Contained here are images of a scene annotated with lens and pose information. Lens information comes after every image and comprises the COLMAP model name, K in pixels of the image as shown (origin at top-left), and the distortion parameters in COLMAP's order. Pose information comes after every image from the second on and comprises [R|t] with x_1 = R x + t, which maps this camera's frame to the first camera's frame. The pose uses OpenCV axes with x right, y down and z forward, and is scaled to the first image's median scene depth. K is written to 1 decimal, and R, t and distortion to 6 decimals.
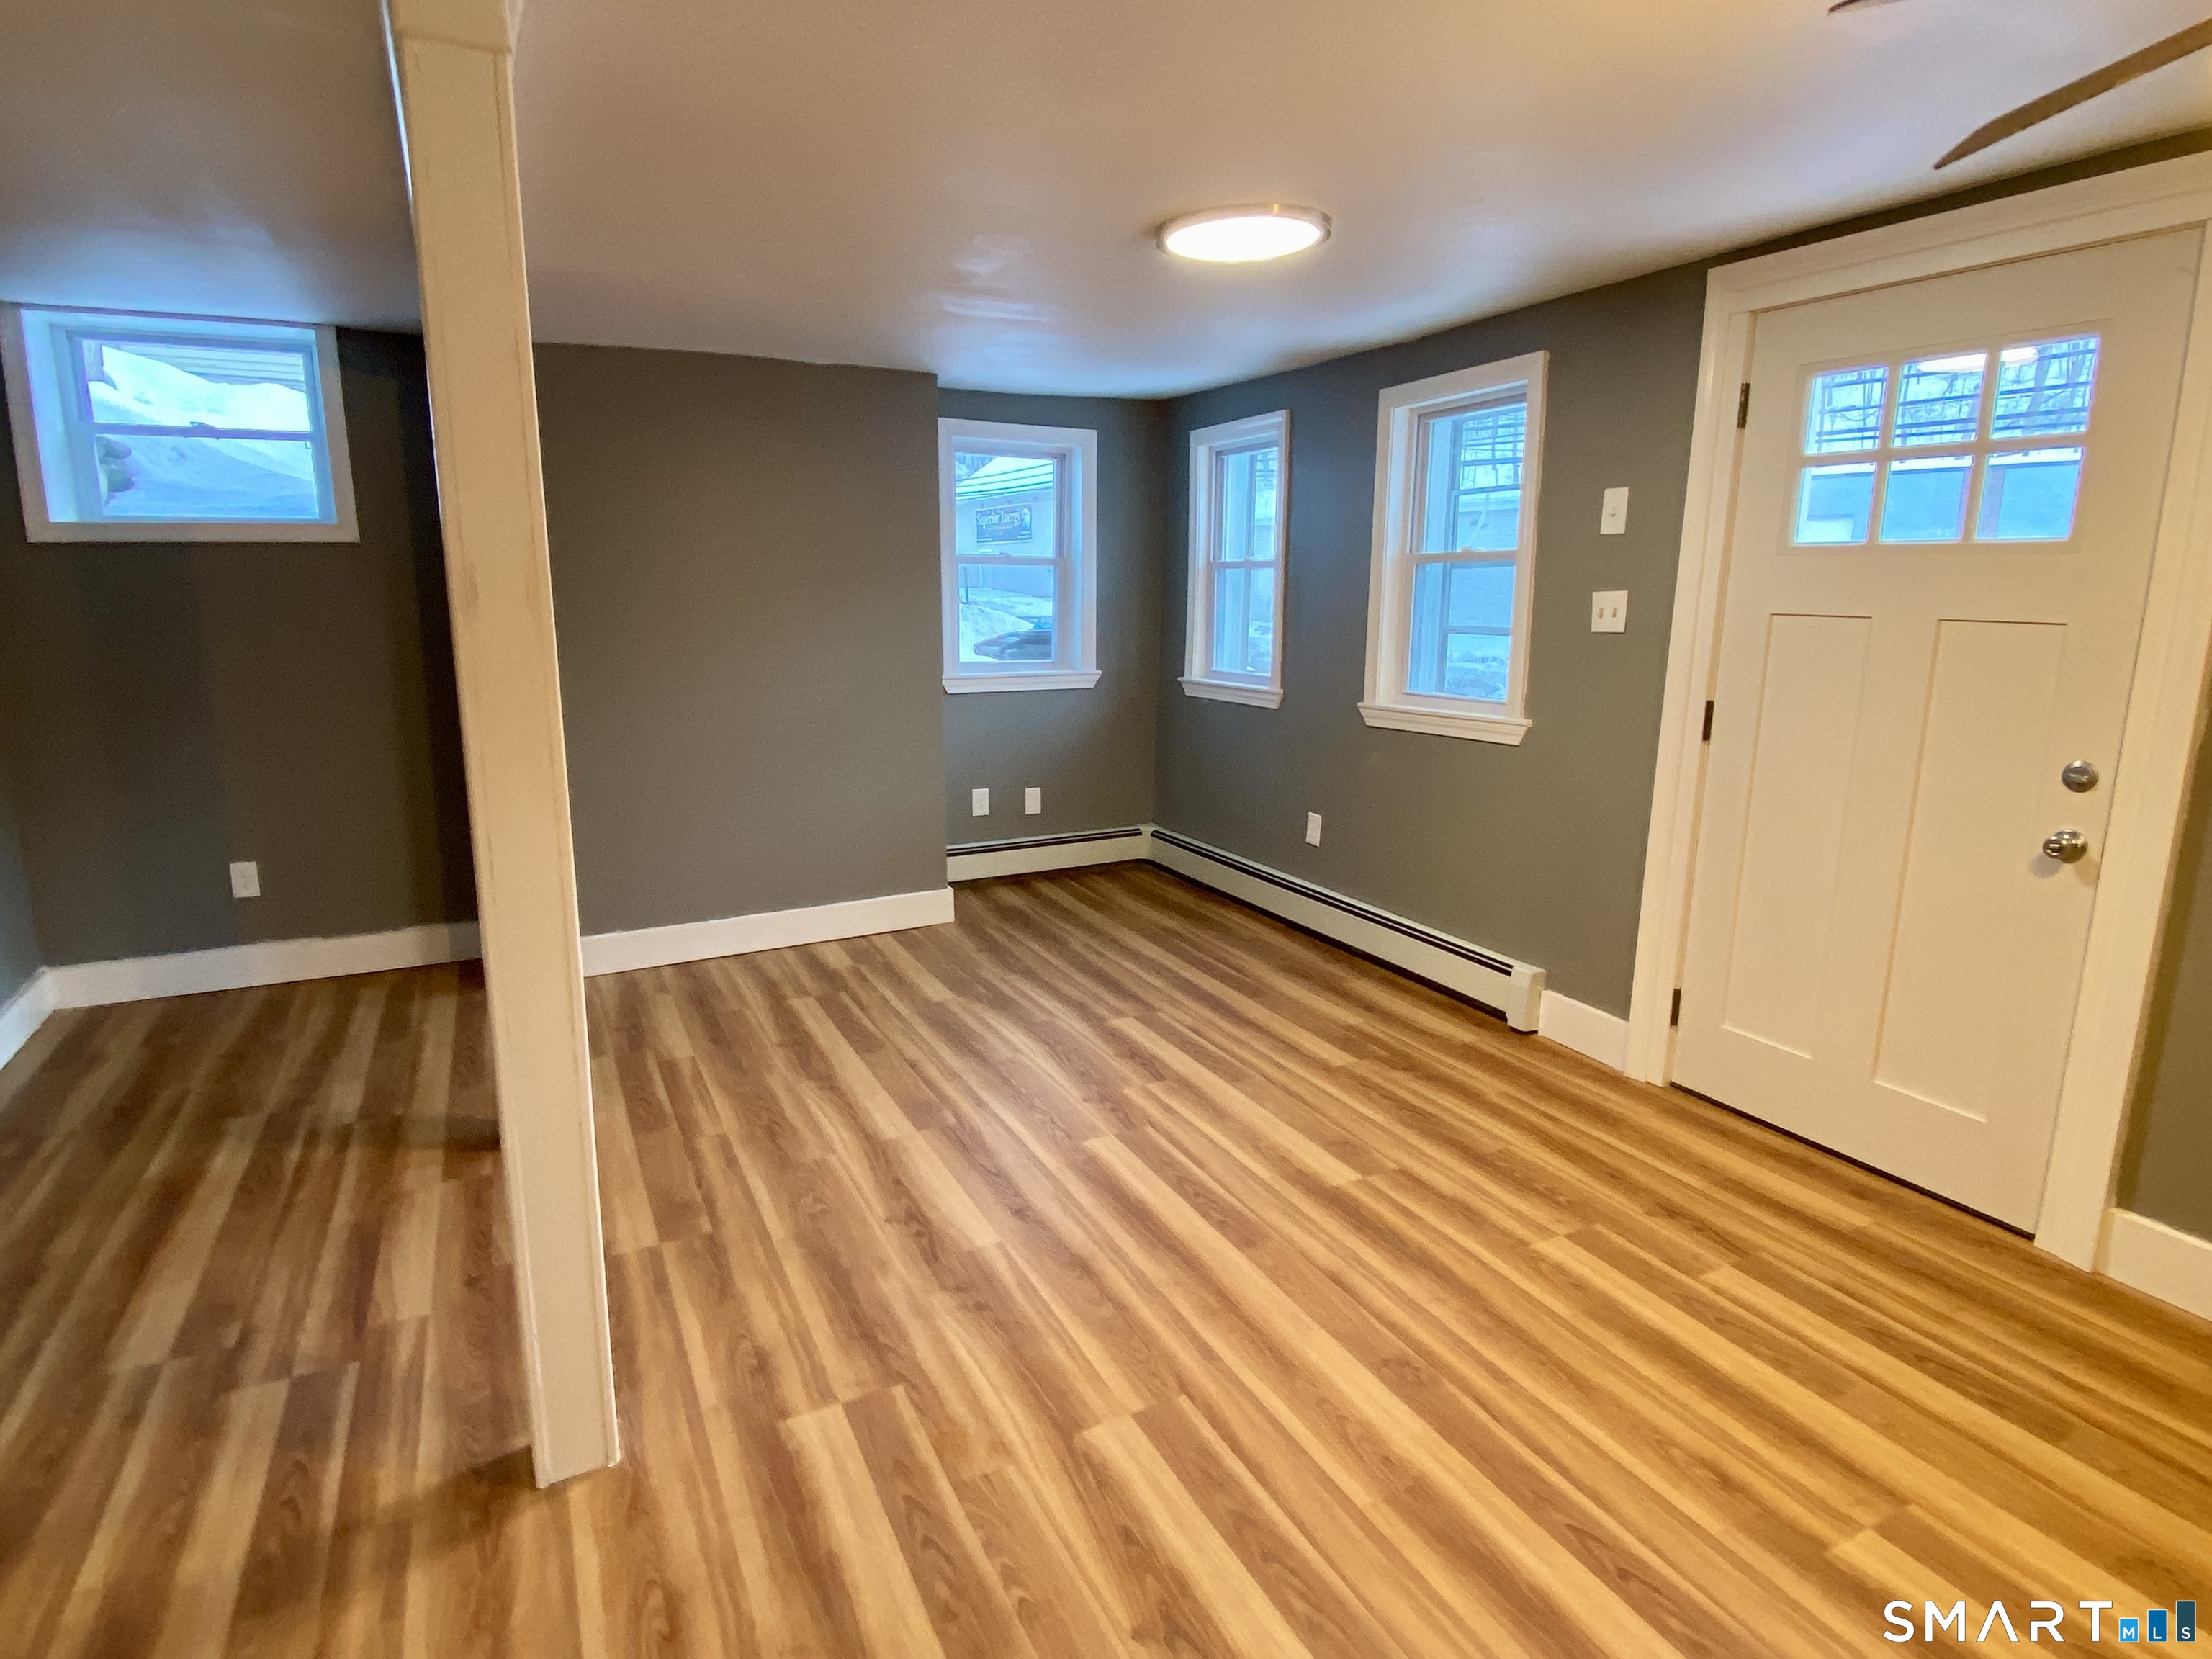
lens RADIAL K [[1180.9, 0, 1116.7], [0, 1180.9, 810.2], [0, 0, 1]] dist [0.079050, -0.079569]
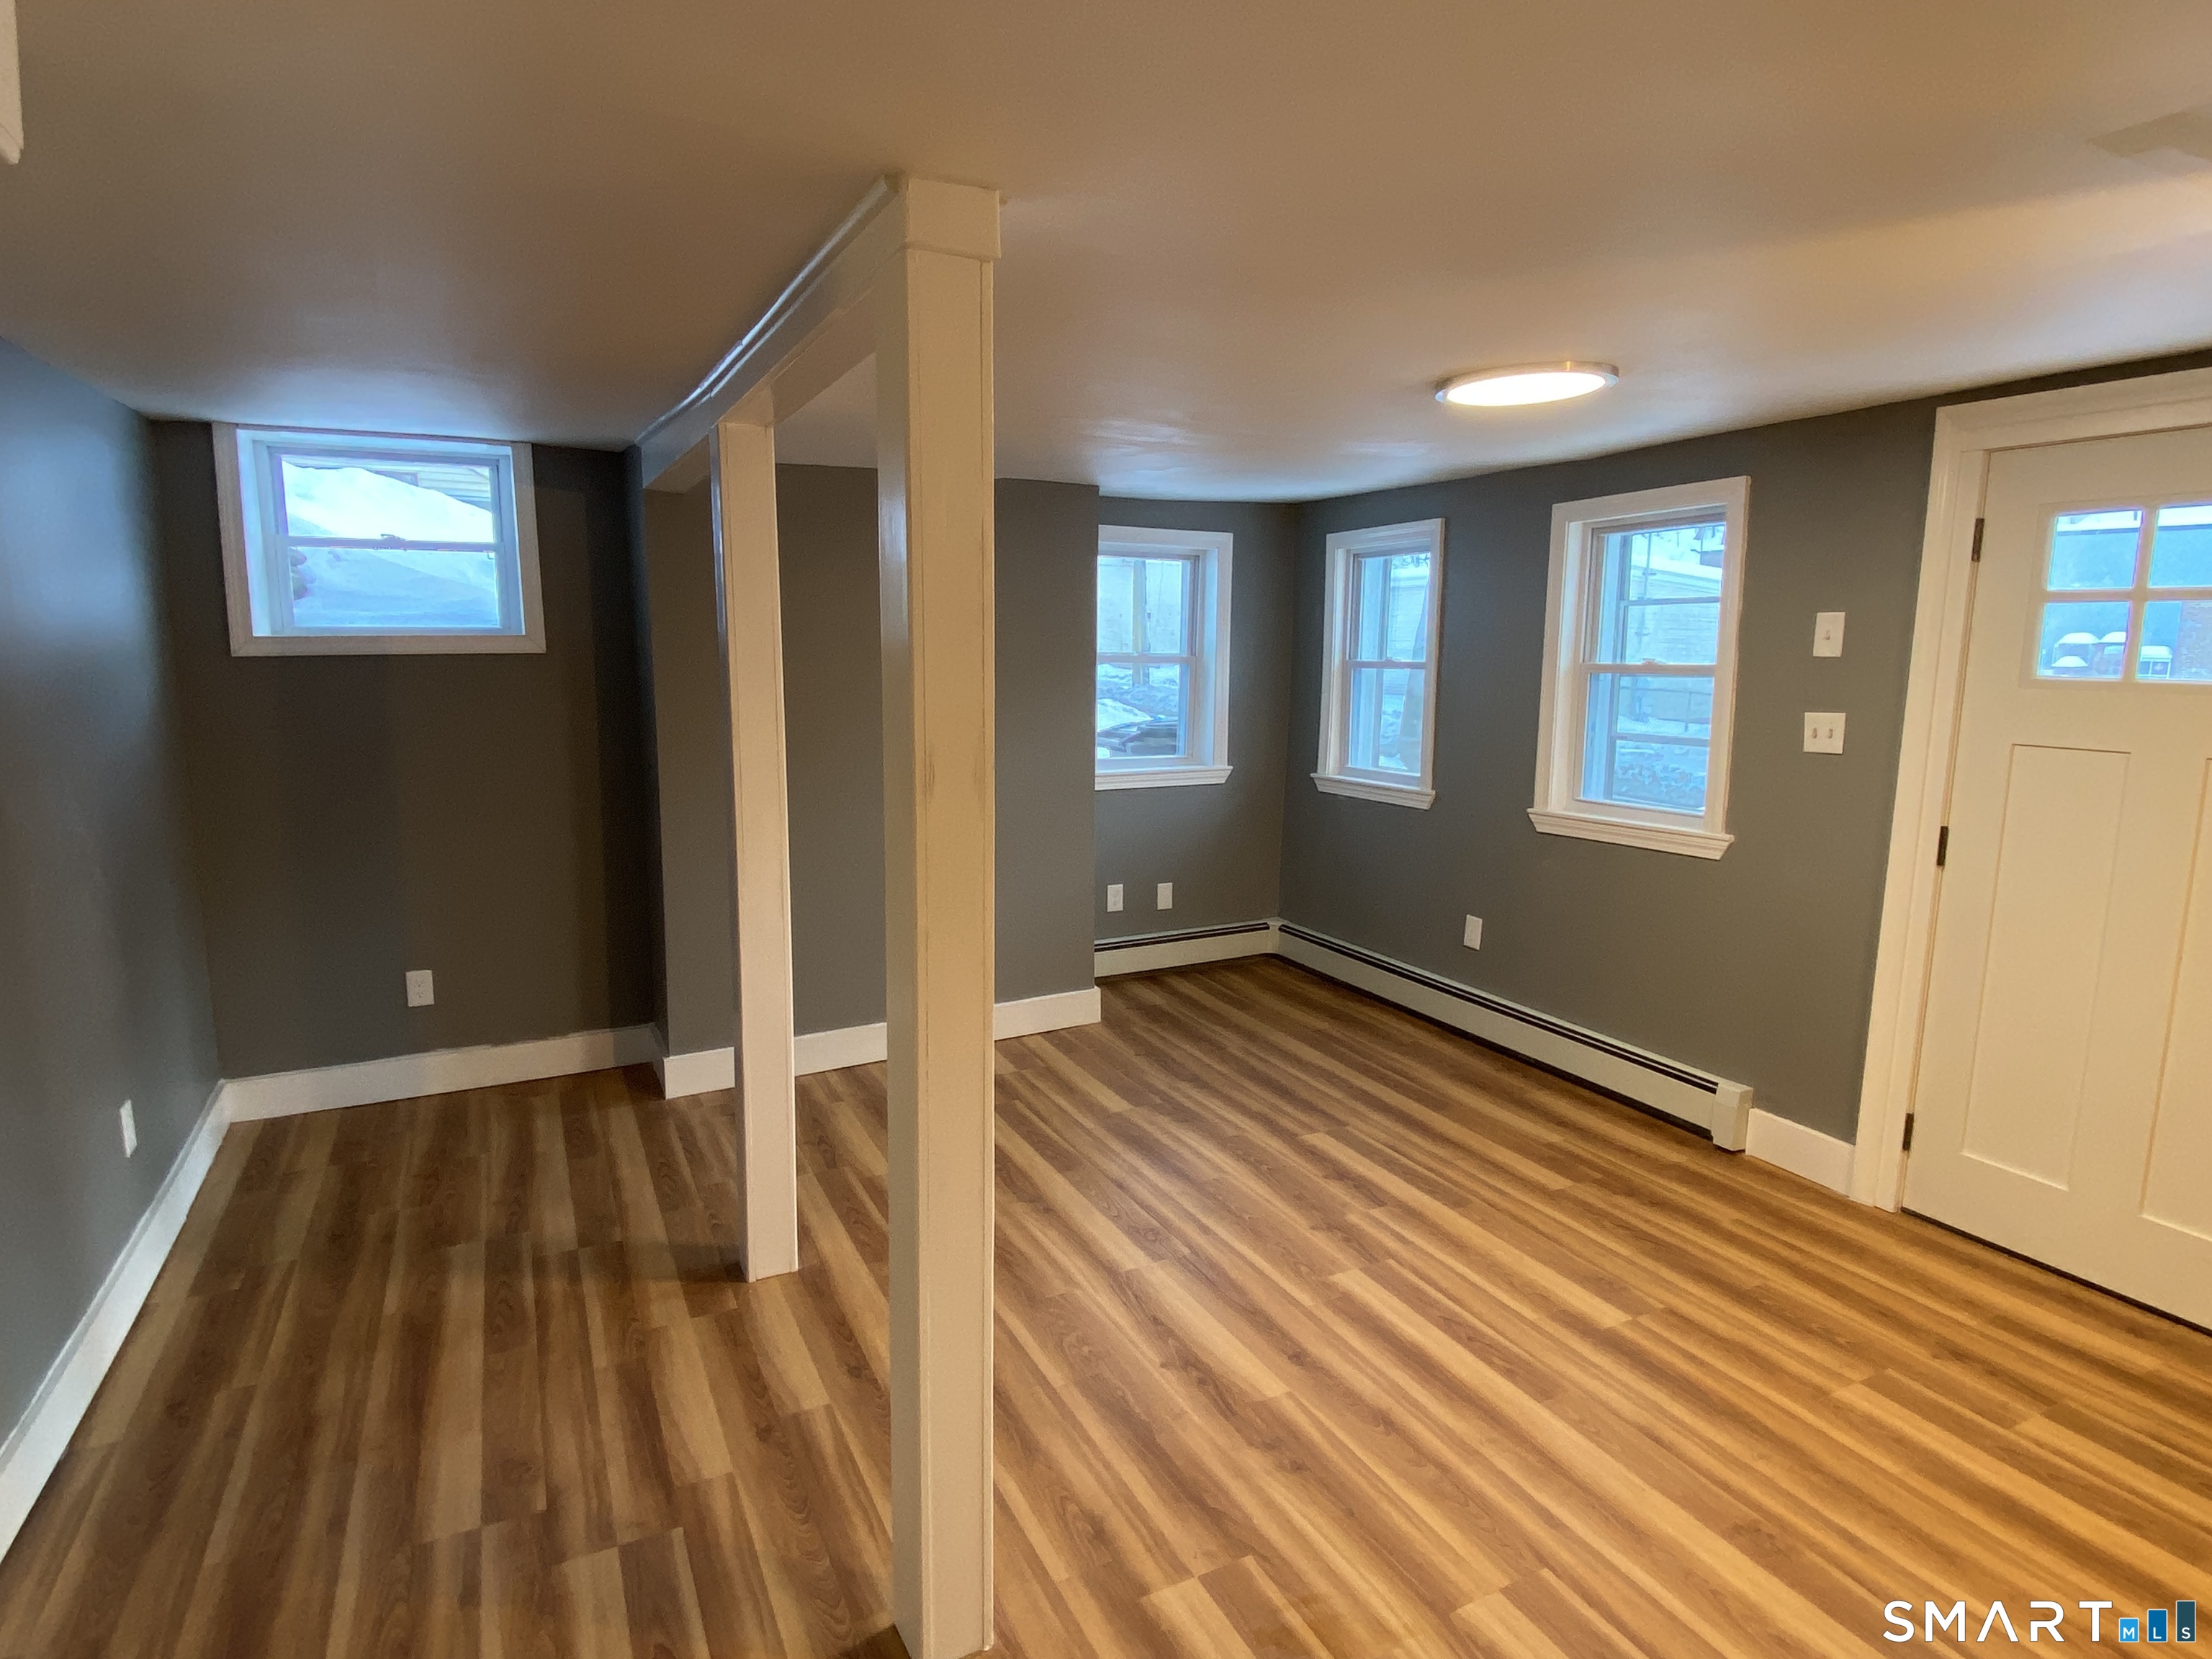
lens RADIAL K [[1180.9, 0, 1116.7], [0, 1180.9, 810.2], [0, 0, 1]] dist [0.079050, -0.079569]
pose [[0.999999, 0.000692, 0.000924, -0.169166], [-0.000645, 0.998754, -0.049893, -0.045889], [-0.000957, 0.049892, 0.998754, -0.004796]]
